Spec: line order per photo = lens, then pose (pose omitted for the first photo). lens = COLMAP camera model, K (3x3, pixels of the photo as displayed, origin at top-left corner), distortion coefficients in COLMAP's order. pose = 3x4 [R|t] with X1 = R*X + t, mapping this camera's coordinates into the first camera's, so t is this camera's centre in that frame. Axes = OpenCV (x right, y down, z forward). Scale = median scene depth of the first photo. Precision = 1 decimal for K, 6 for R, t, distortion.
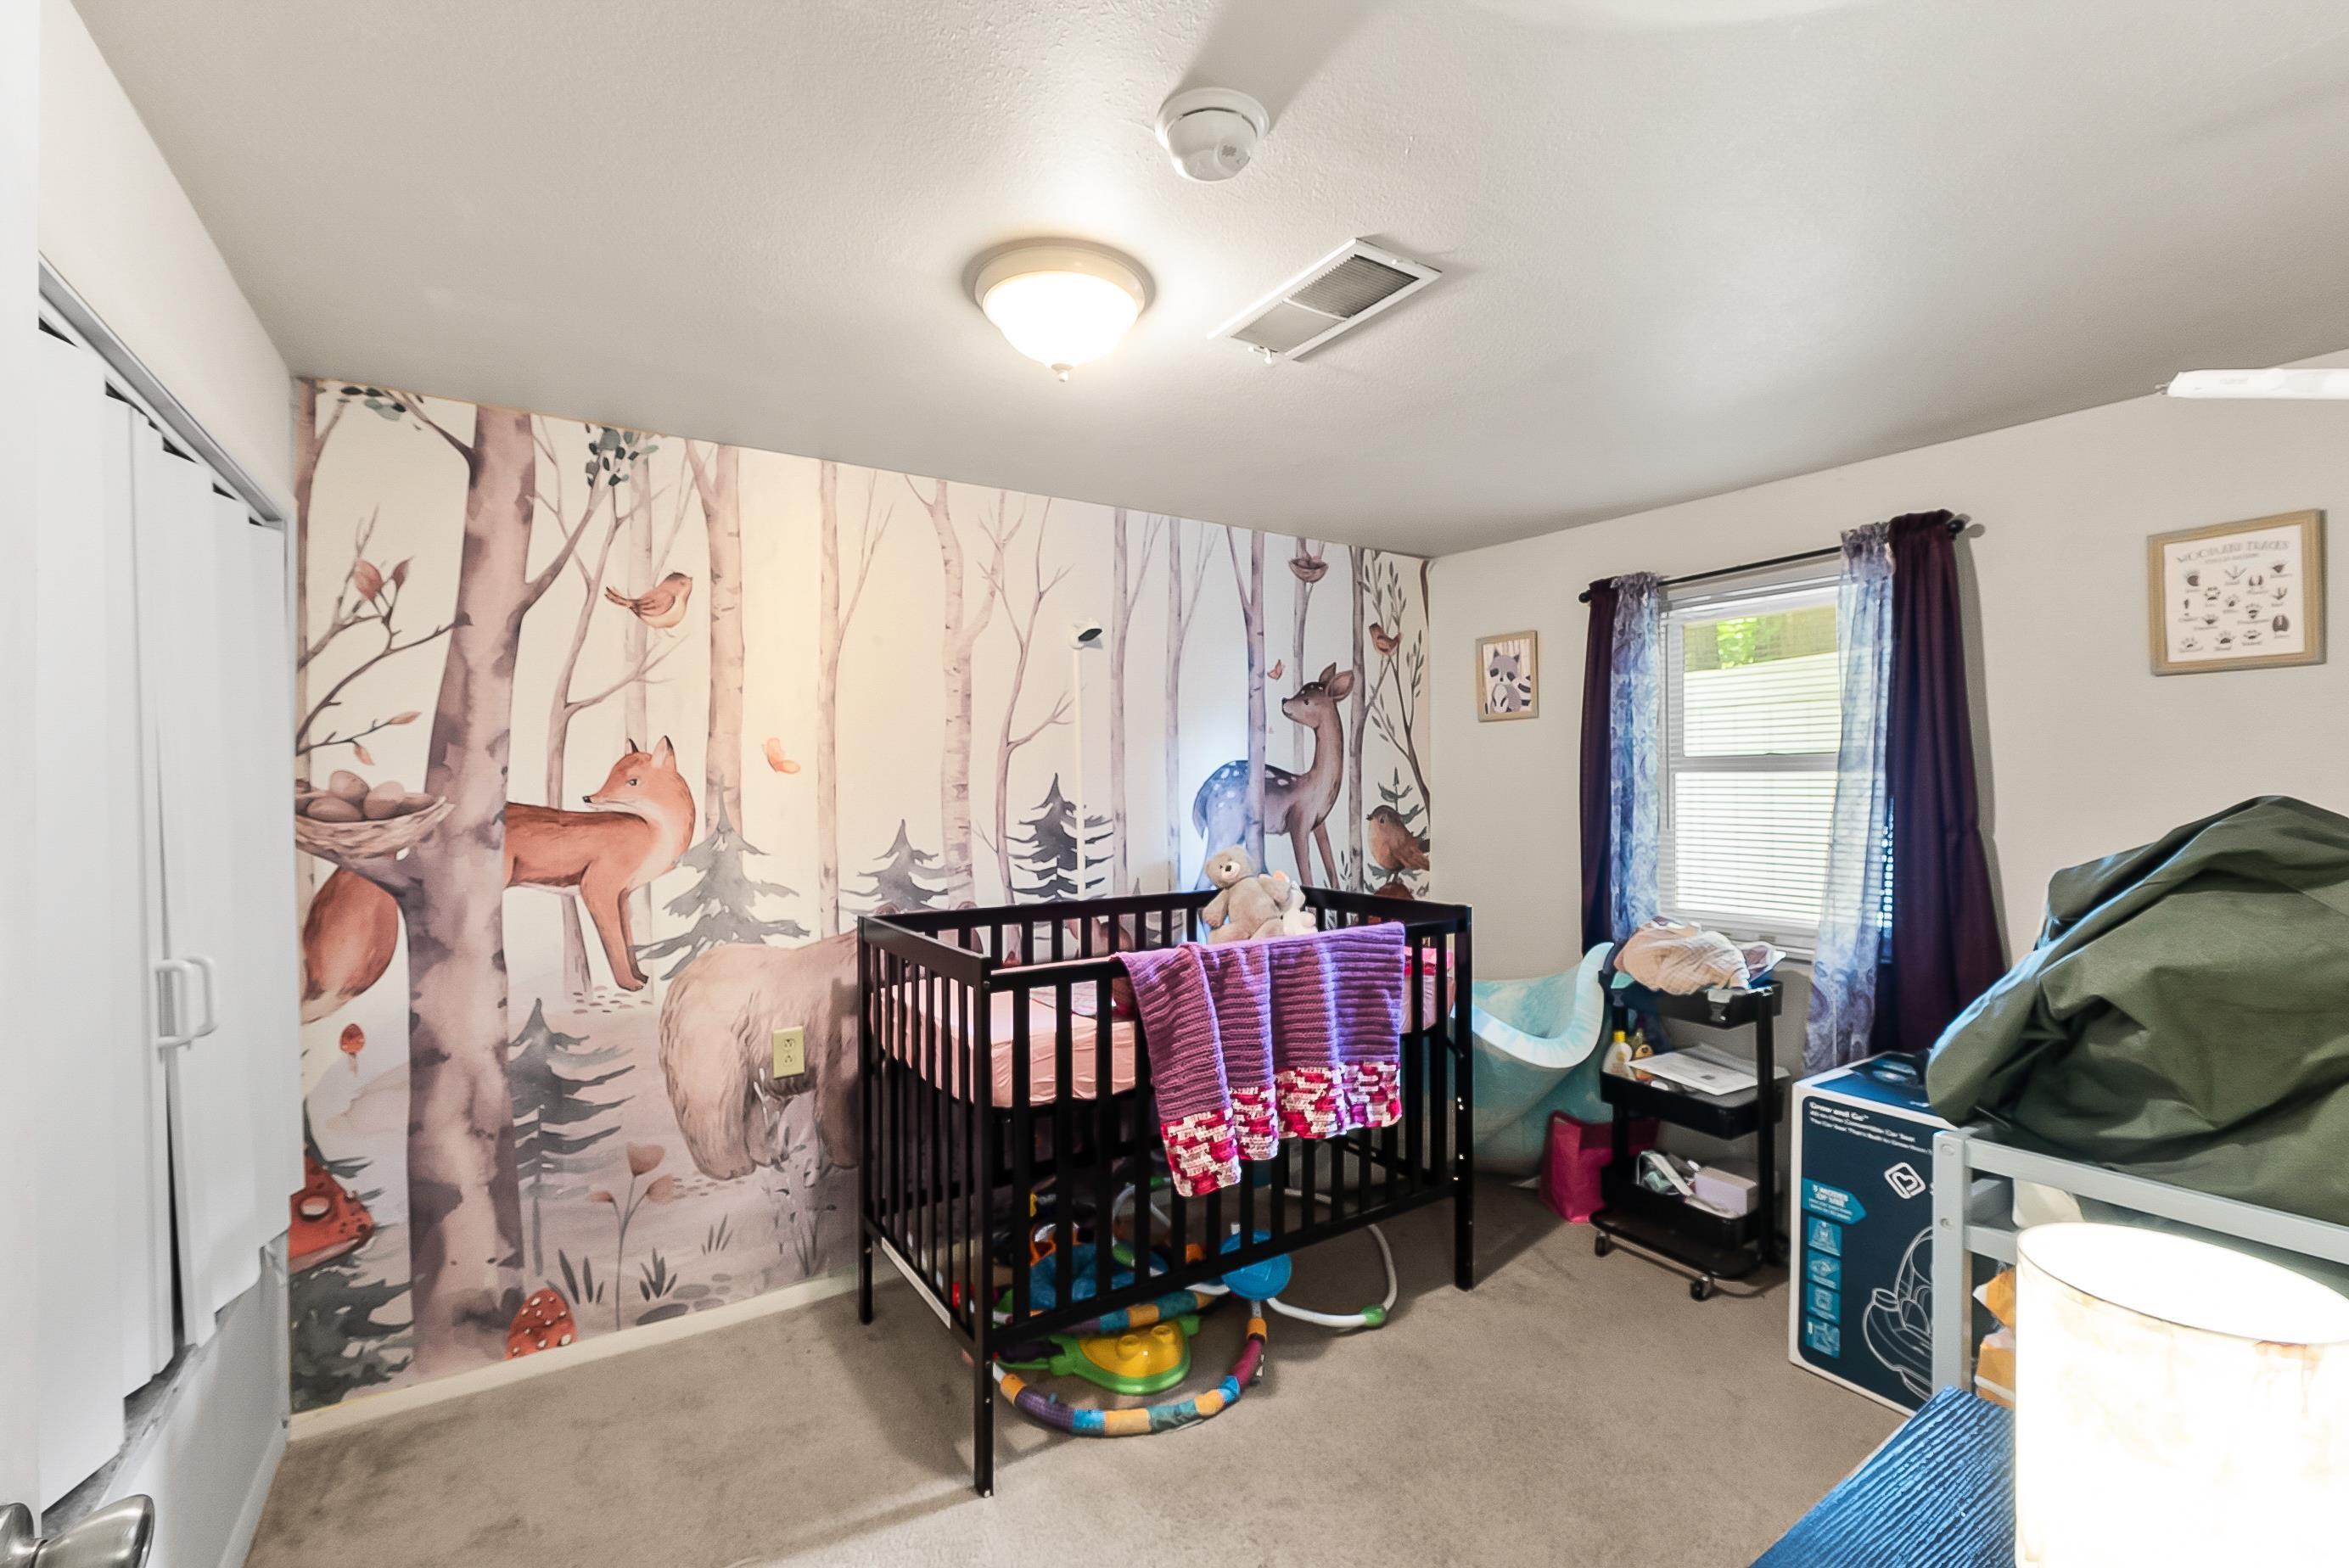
lens RADIAL K [[999.0, 0, 1154.4], [0, 999.0, 783.2], [0, 0, 1]] dist [-0.005970, -0.001323]
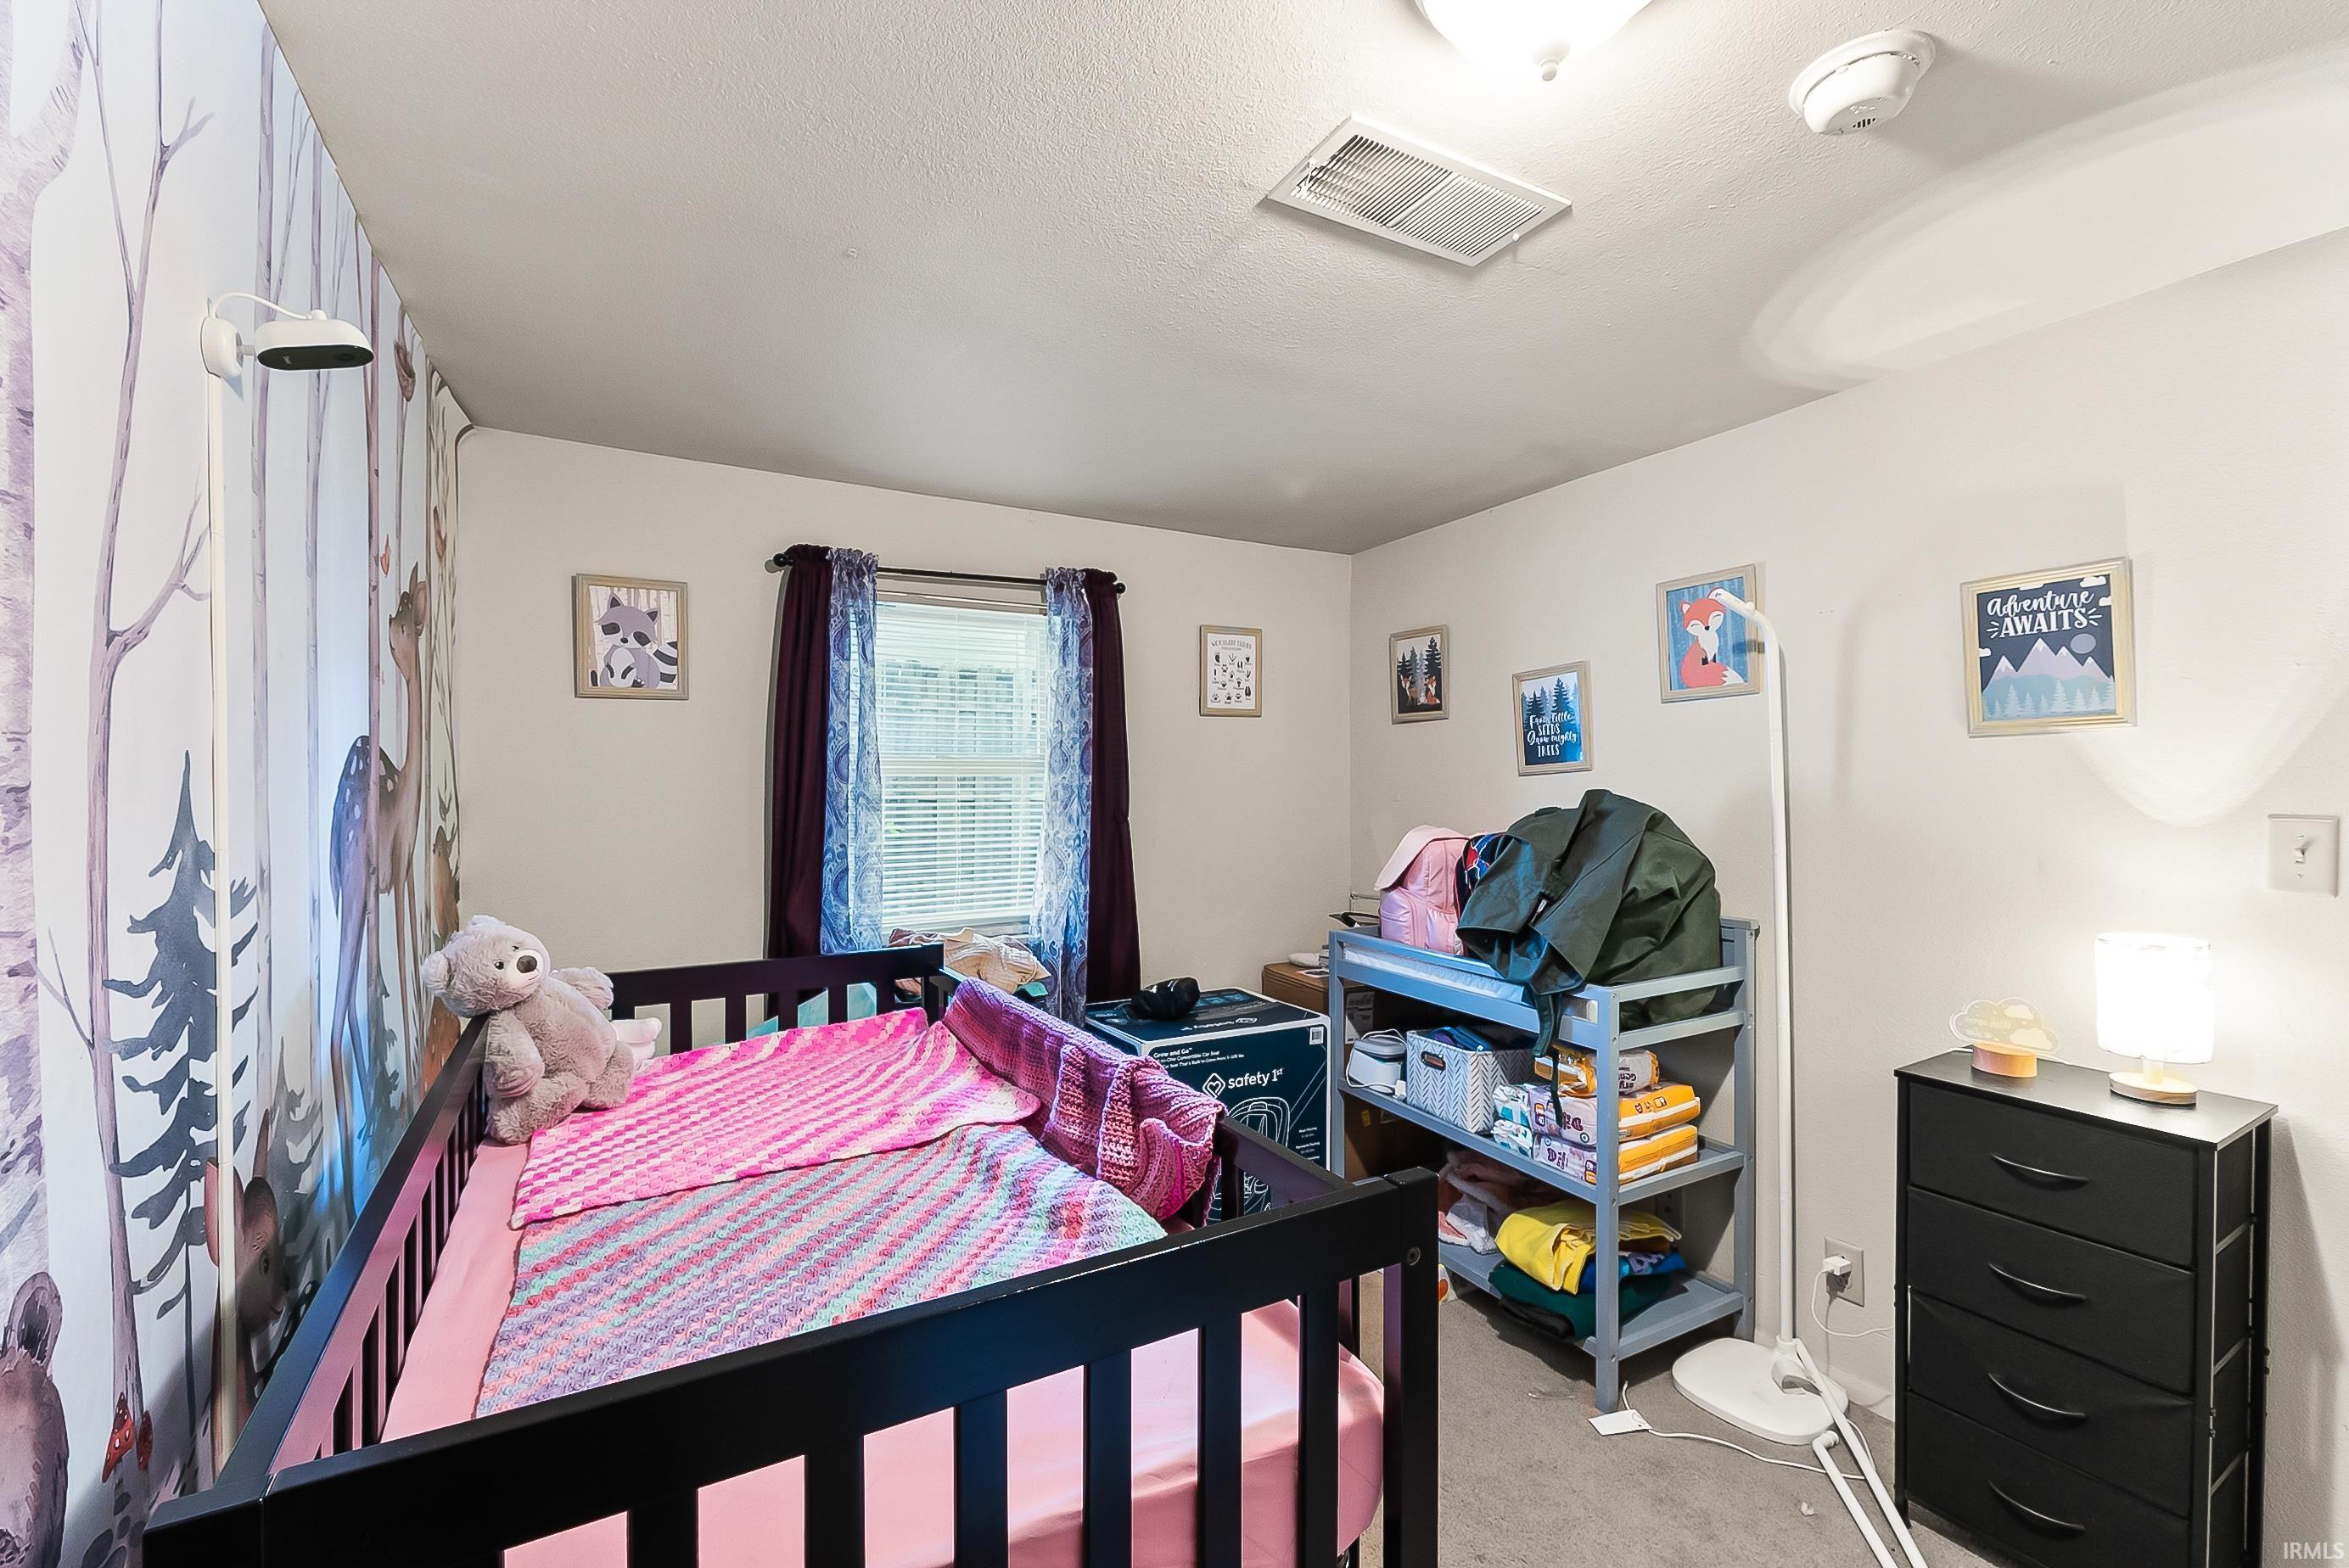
lens RADIAL K [[999.0, 0, 1154.4], [0, 999.0, 786.3], [0, 0, 1]] dist [-0.005970, -0.001323]
pose [[0.060577, 0.001259, 0.998163, -0.403431], [0.006449, 0.999978, -0.001652, 0.003276], [-0.998143, 0.006537, 0.060568, 0.707316]]
